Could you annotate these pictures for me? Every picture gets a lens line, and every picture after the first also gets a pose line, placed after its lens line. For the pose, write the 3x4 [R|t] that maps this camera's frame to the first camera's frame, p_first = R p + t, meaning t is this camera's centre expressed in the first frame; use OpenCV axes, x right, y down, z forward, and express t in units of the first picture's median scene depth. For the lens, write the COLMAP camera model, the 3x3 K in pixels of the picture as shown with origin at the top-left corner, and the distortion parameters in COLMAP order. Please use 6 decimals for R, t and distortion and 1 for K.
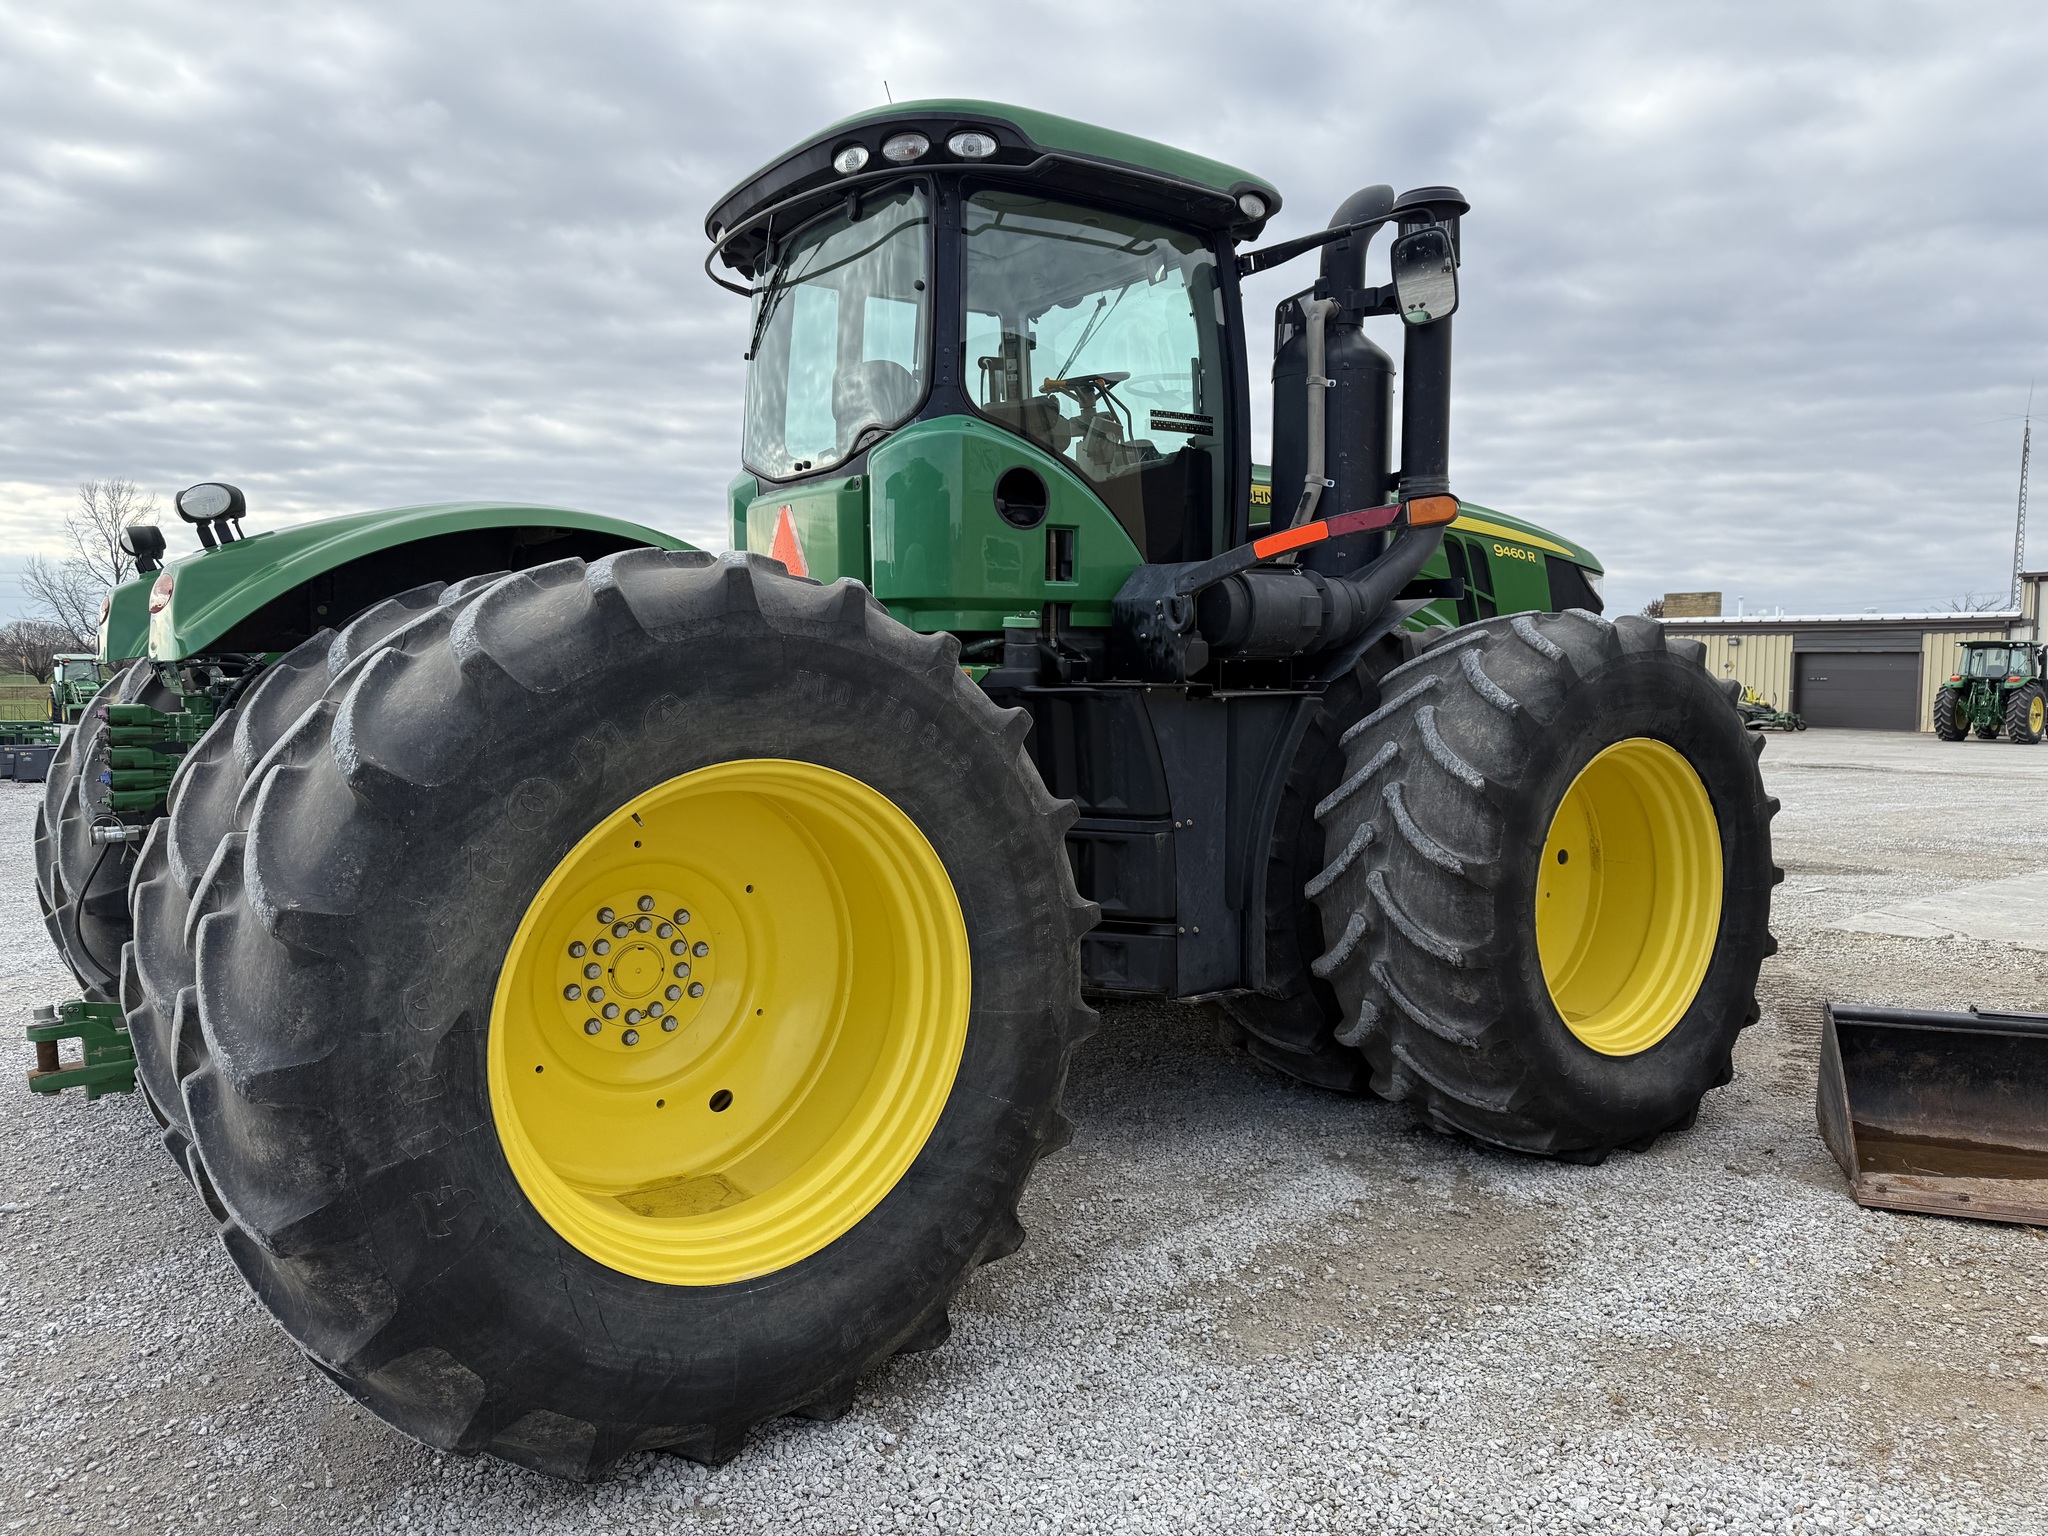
lens RADIAL K [[1494.5, 0, 1024.0], [0, 1494.5, 768.0], [0, 0, 1]] dist [0.075439, -0.070548]
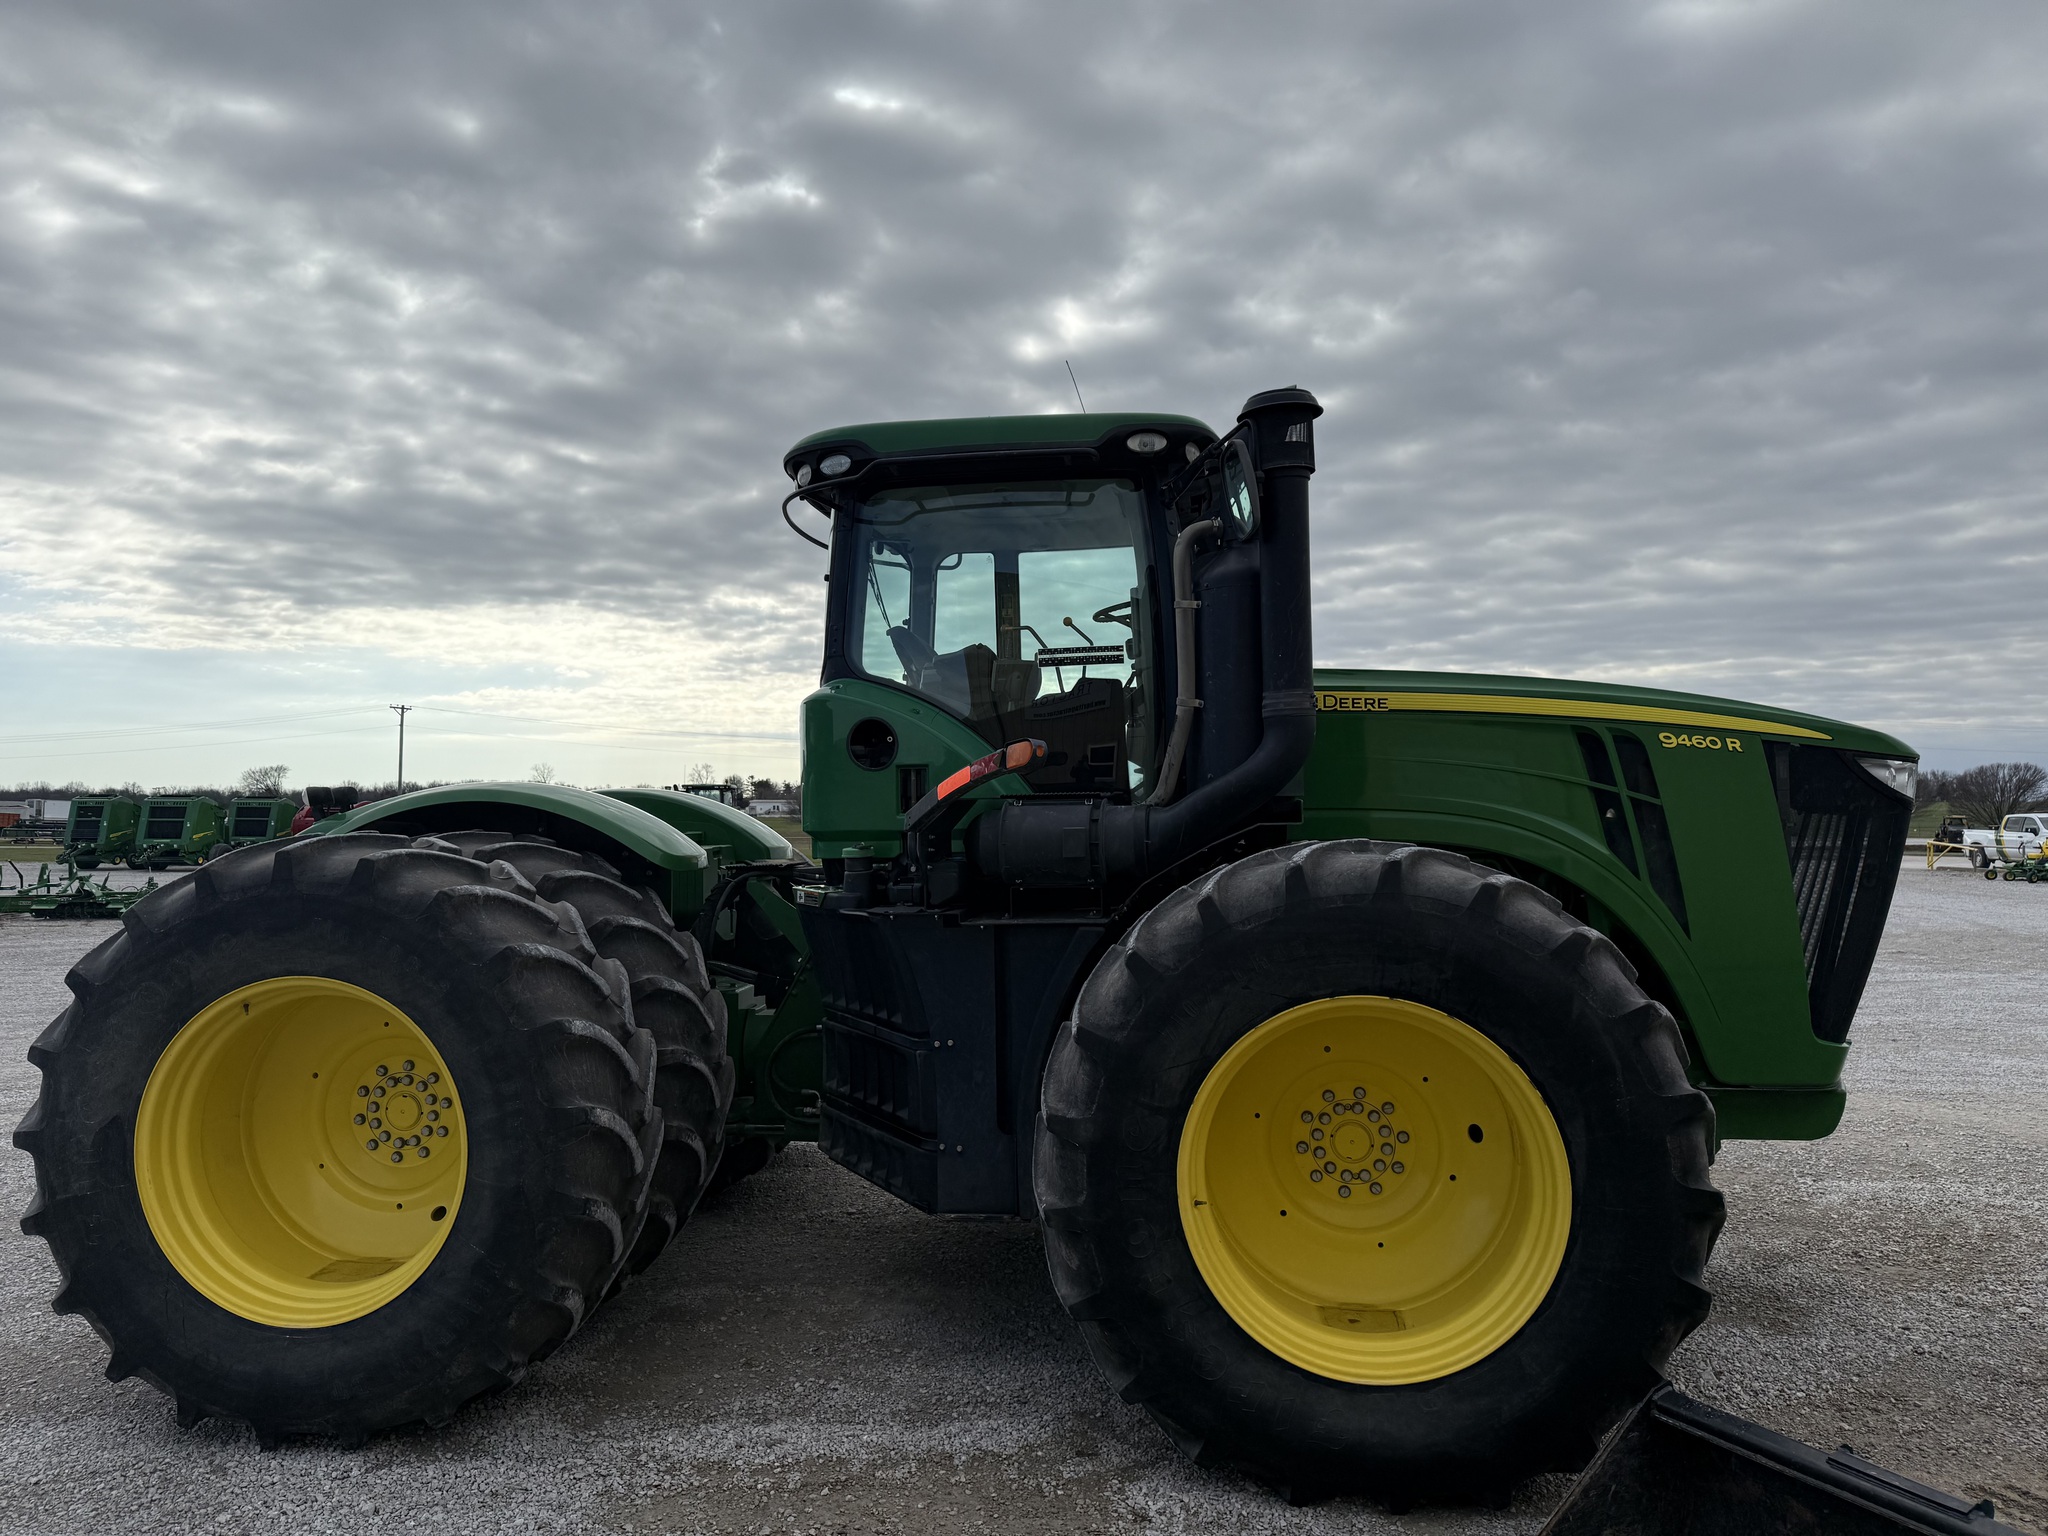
lens RADIAL K [[1472.3, 0, 1020.6], [0, 1472.3, 742.1], [0, 0, 1]] dist [-0.012041, -0.003495]
pose [[0.718389, -0.042248, -0.694358, 1.223504], [-0.034510, 0.994761, -0.096230, -0.109566], [0.694785, 0.093093, 0.713167, 0.378257]]
